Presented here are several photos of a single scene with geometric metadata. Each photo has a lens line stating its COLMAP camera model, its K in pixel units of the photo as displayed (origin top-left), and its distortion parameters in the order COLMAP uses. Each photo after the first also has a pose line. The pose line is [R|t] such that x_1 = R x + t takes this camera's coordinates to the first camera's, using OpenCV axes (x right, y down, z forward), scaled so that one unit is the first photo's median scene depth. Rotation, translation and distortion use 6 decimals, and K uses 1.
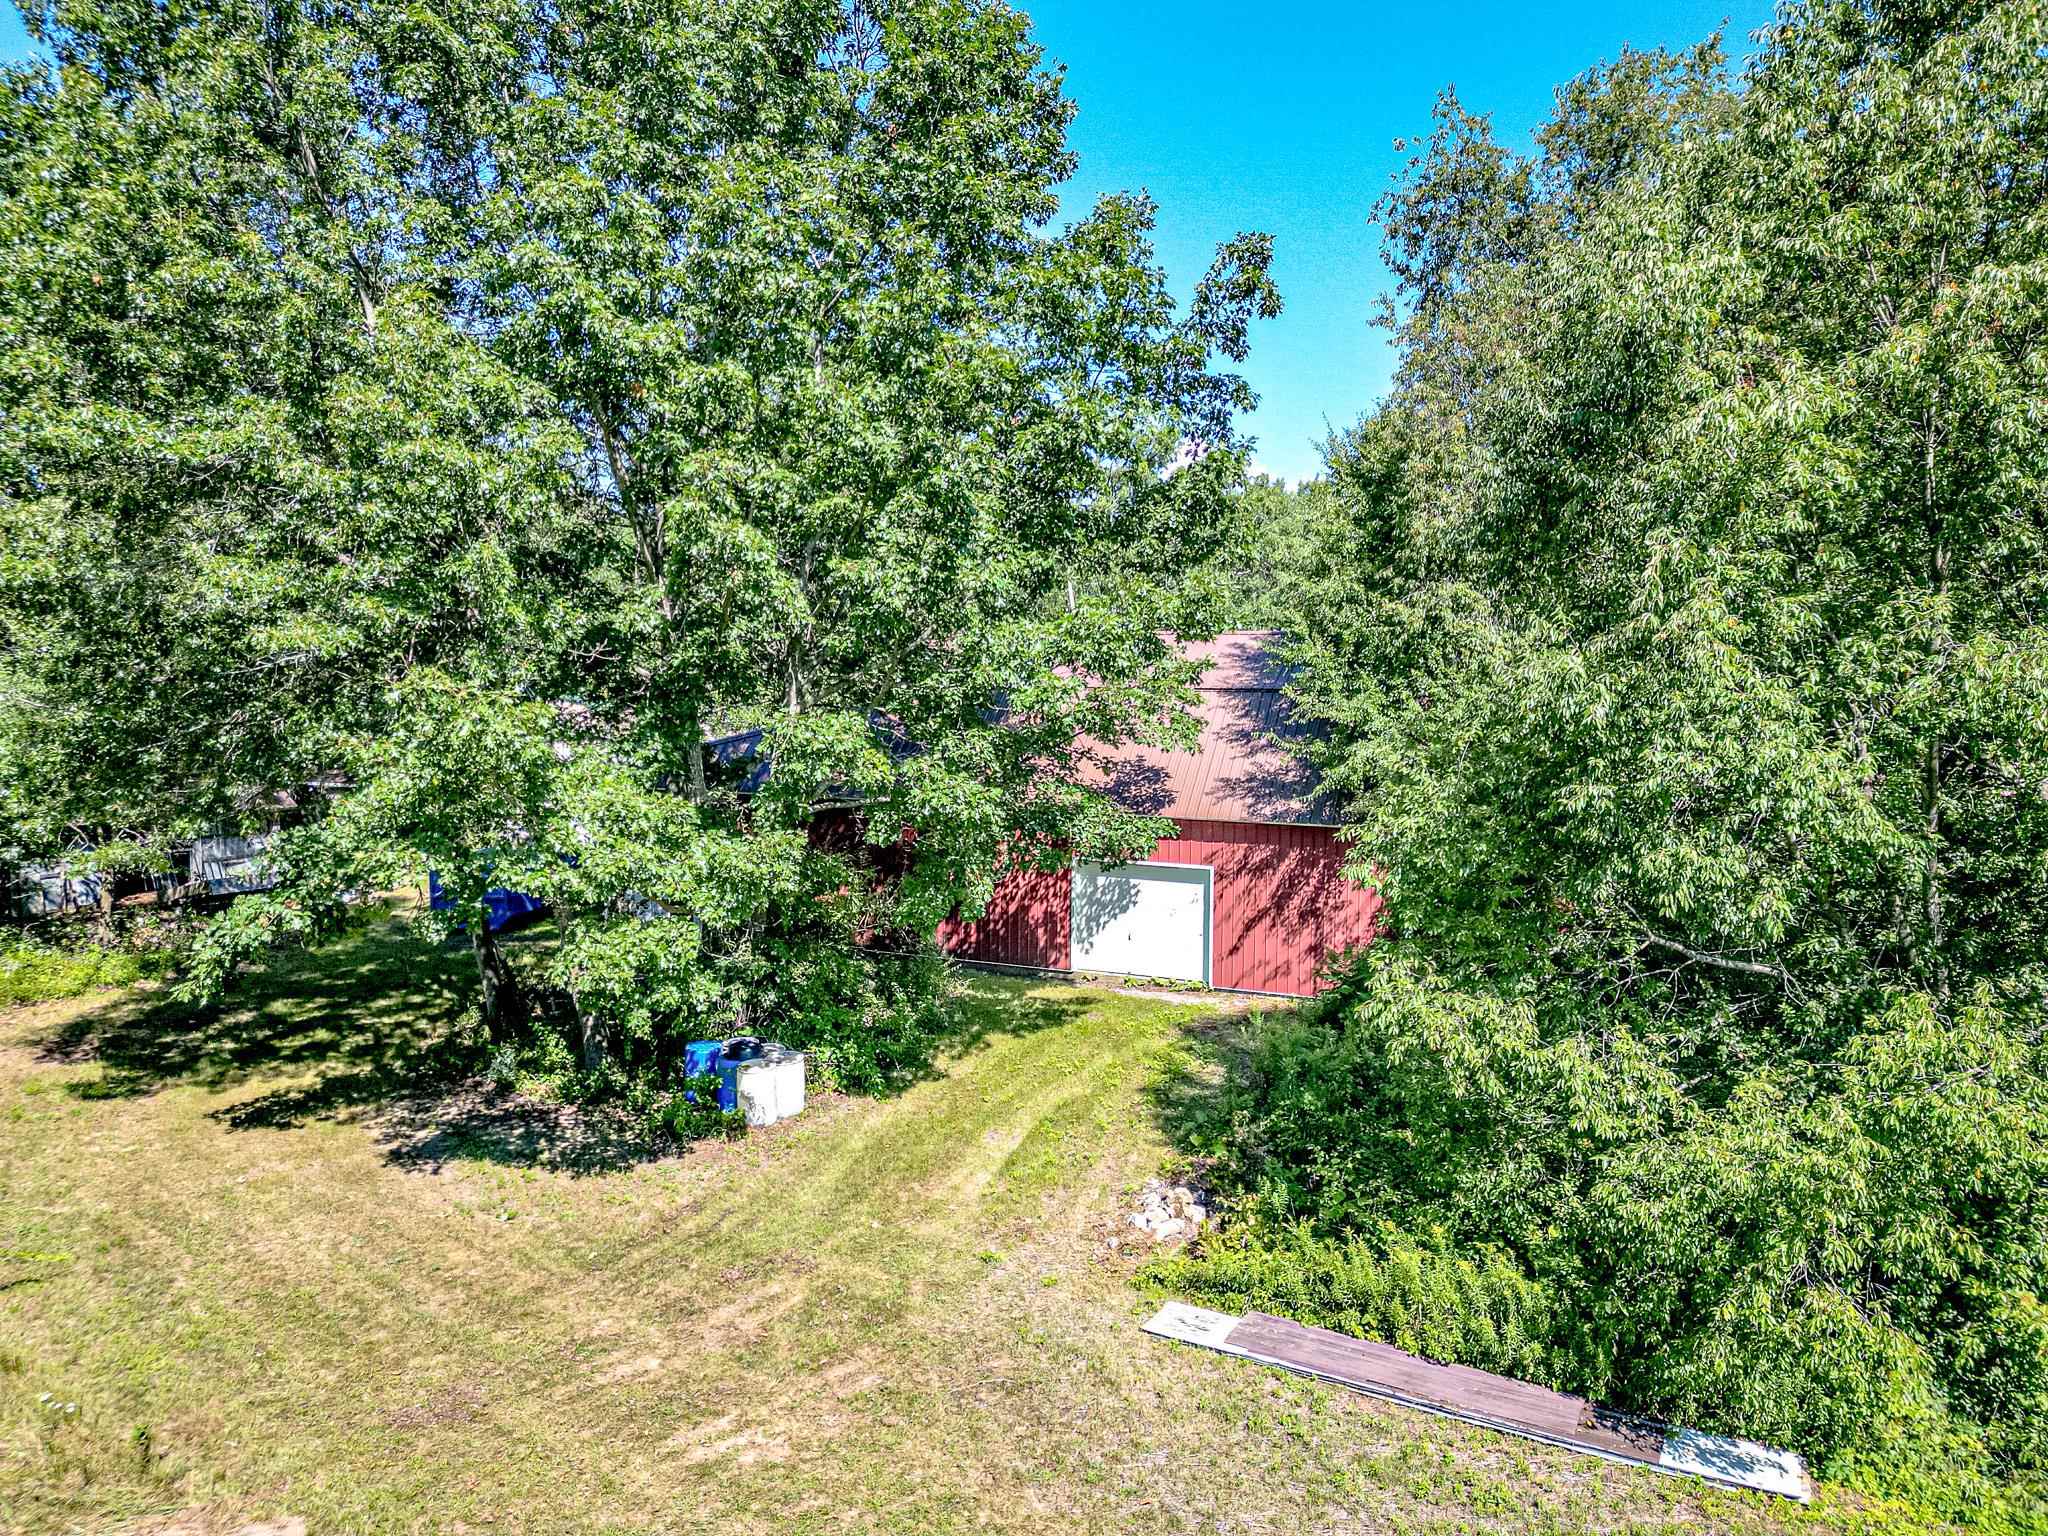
lens RADIAL K [[1424.1, 0, 1022.9], [0, 1424.1, 759.5], [0, 0, 1]] dist [0.073884, -0.066022]
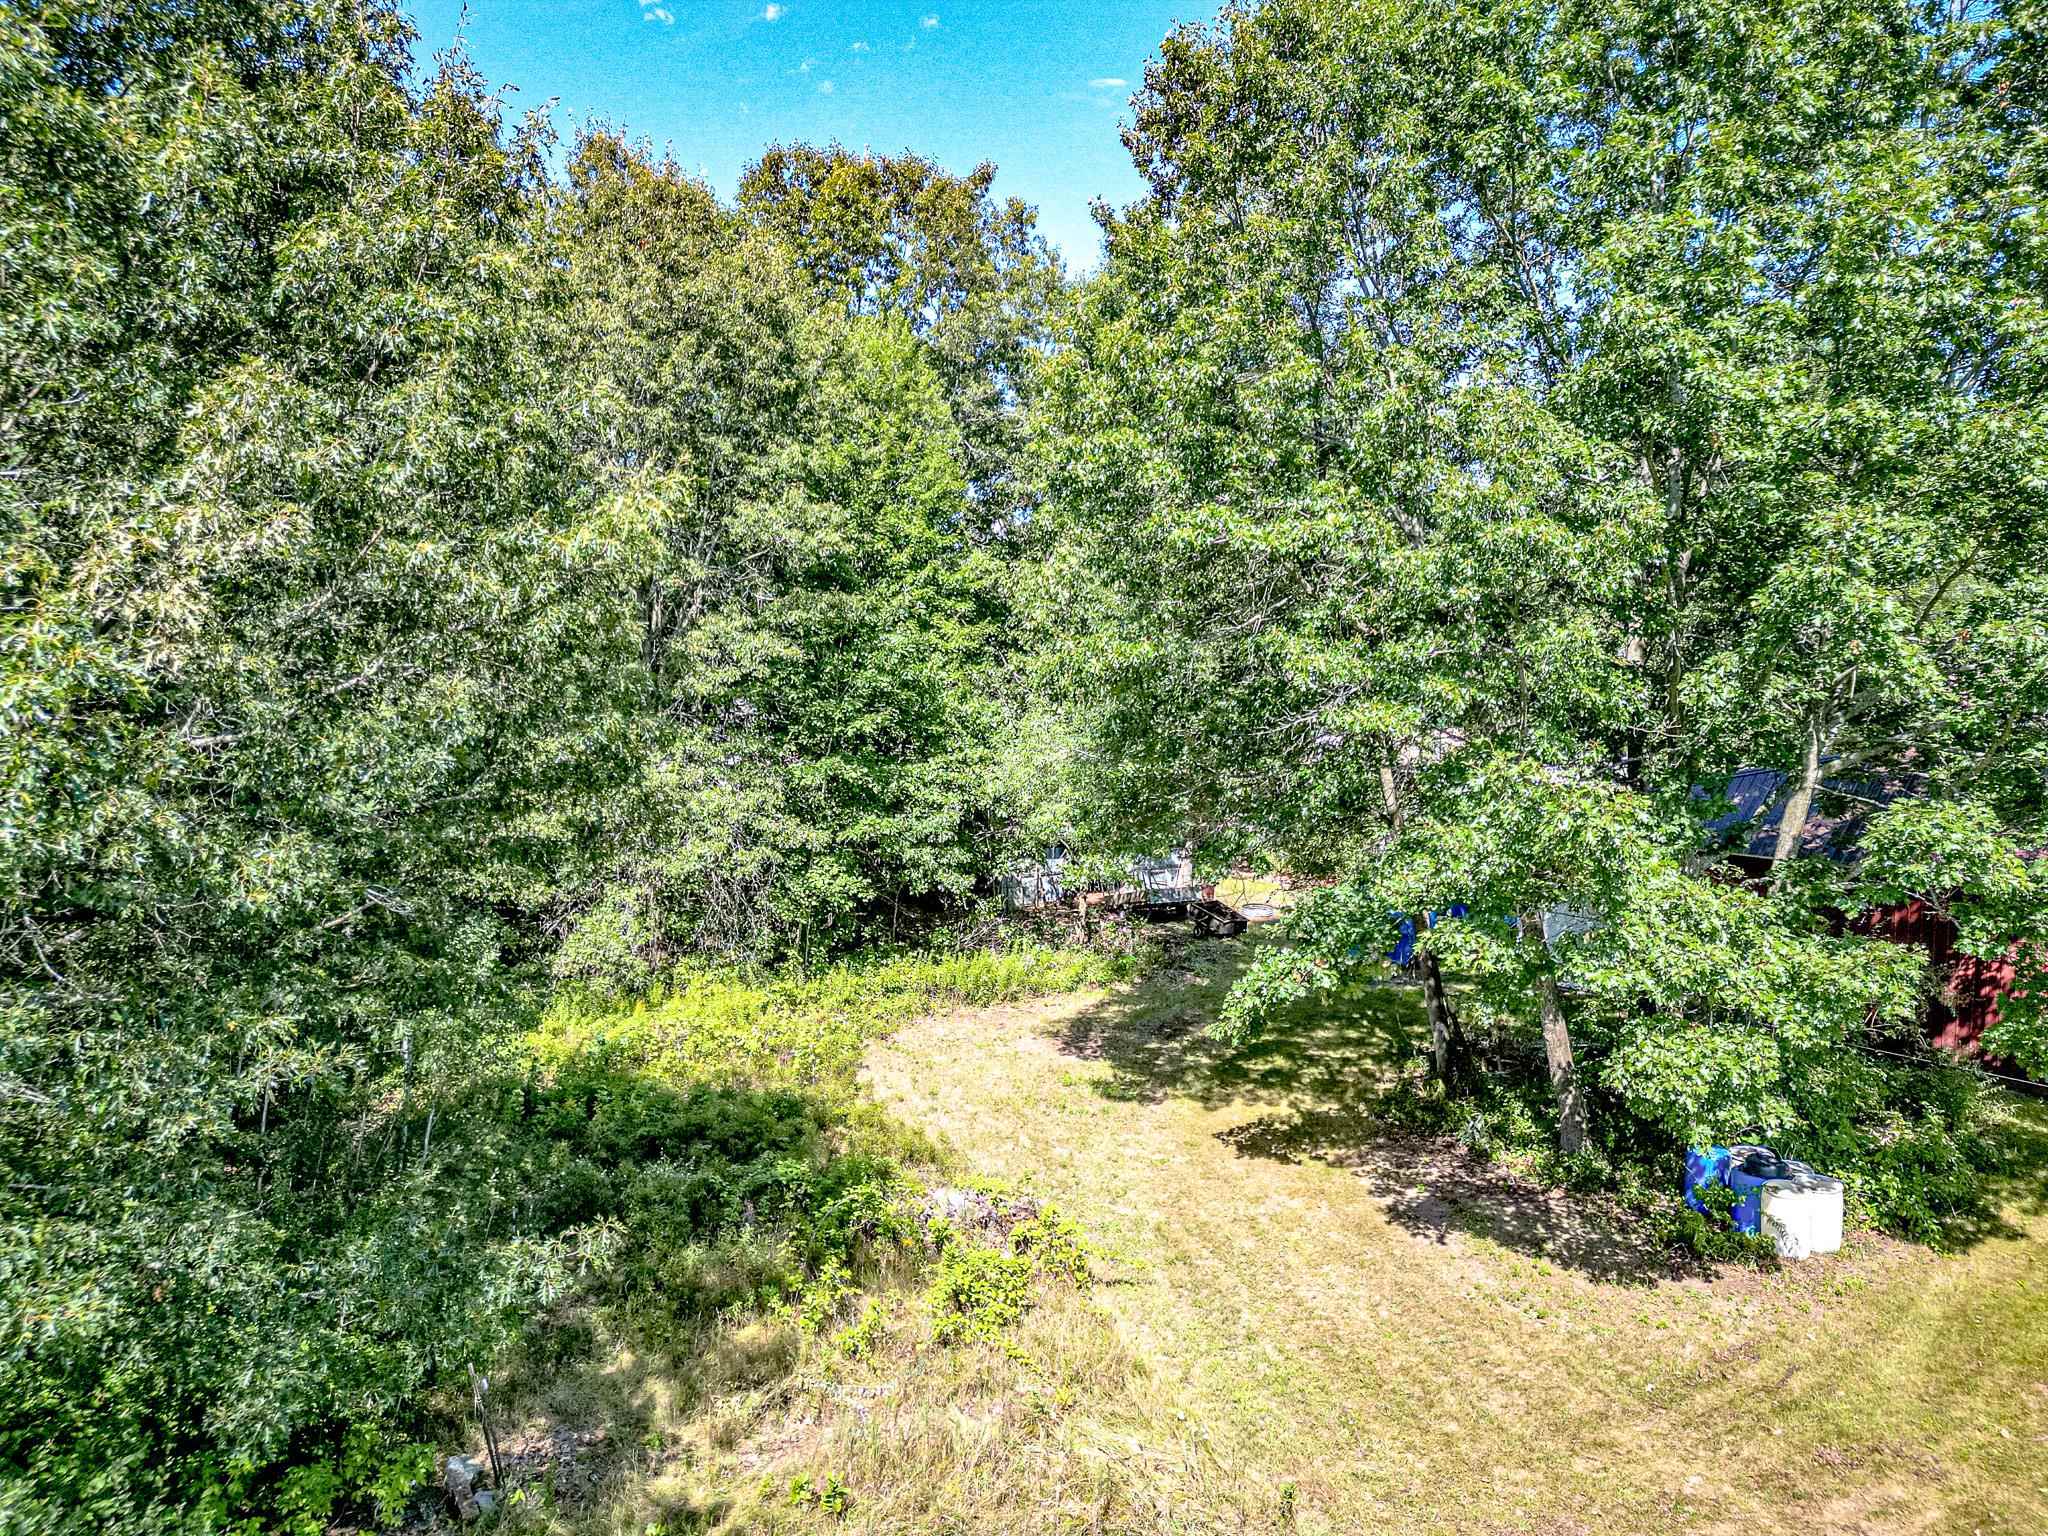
lens RADIAL K [[1424.1, 0, 1022.9], [0, 1424.1, 759.5], [0, 0, 1]] dist [0.073884, -0.066022]
pose [[0.859389, 0.032335, -0.510300, -0.147366], [-0.033674, 0.999411, 0.006617, -0.039696], [0.510213, 0.011497, 0.859971, -0.003724]]
